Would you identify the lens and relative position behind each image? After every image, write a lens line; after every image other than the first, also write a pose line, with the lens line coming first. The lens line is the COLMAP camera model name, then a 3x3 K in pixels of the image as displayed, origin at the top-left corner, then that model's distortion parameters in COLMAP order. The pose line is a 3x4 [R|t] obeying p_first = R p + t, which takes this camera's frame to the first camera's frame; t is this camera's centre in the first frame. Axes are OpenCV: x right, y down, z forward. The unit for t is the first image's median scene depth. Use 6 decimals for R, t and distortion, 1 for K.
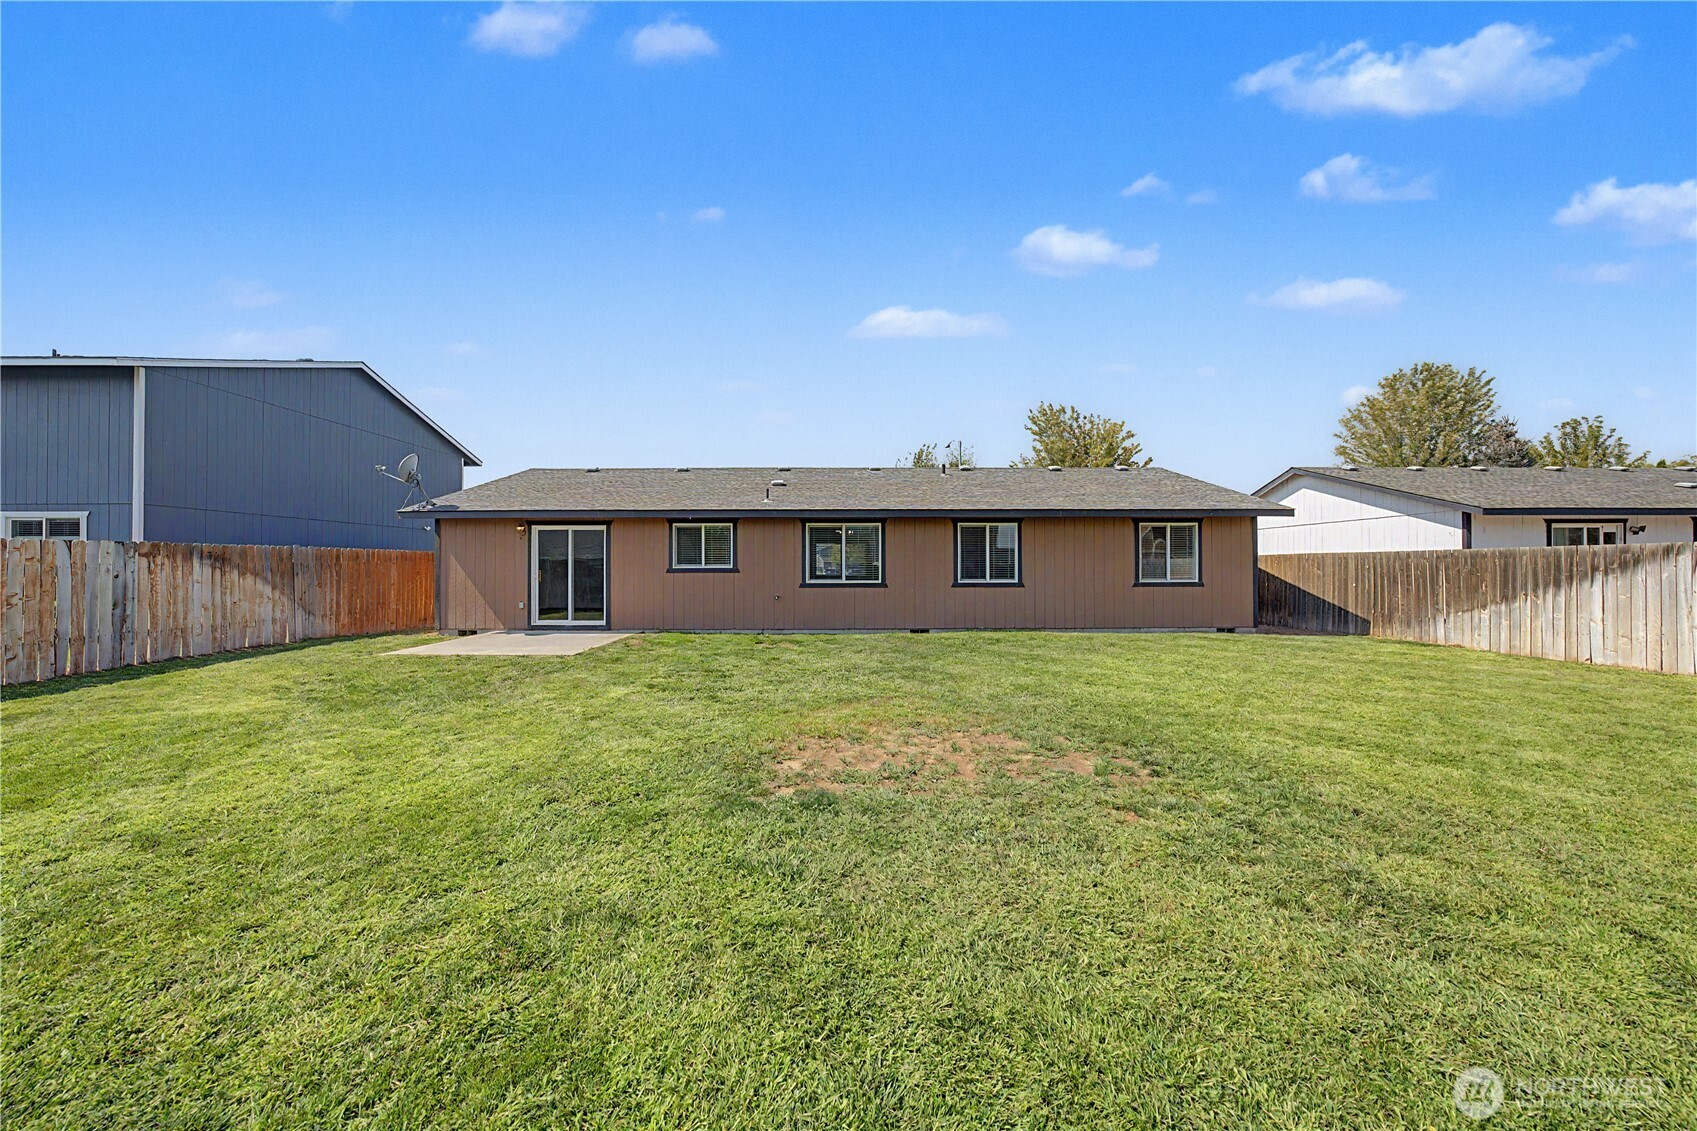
lens RADIAL K [[584.9, 0, 847.9], [0, 584.9, 563.0], [0, 0, 1]] dist [-0.030109, 0.006446]
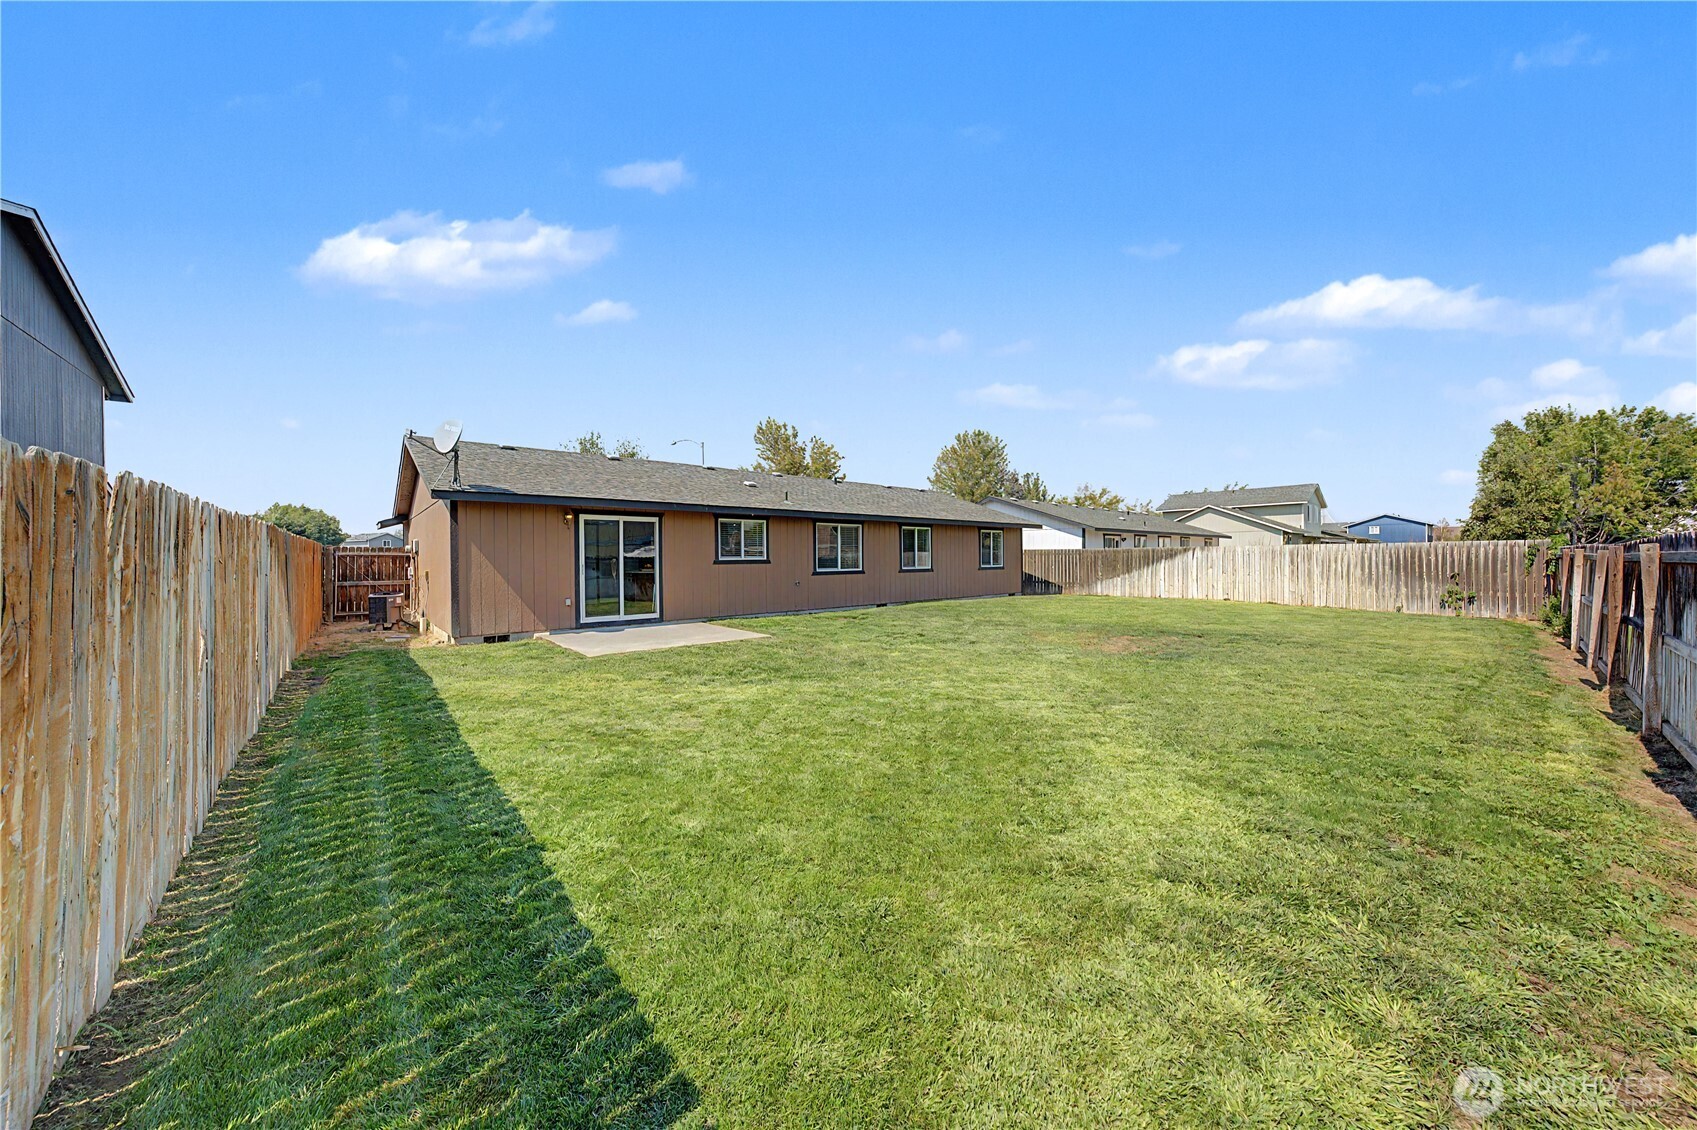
lens RADIAL K [[584.9, 0, 847.9], [0, 584.9, 562.5], [0, 0, 1]] dist [-0.030109, 0.006446]
pose [[0.752749, -0.008360, 0.658255, -0.825825], [0.001749, 0.999941, 0.010700, 0.002394], [-0.658305, -0.006903, 0.752719, 0.033674]]
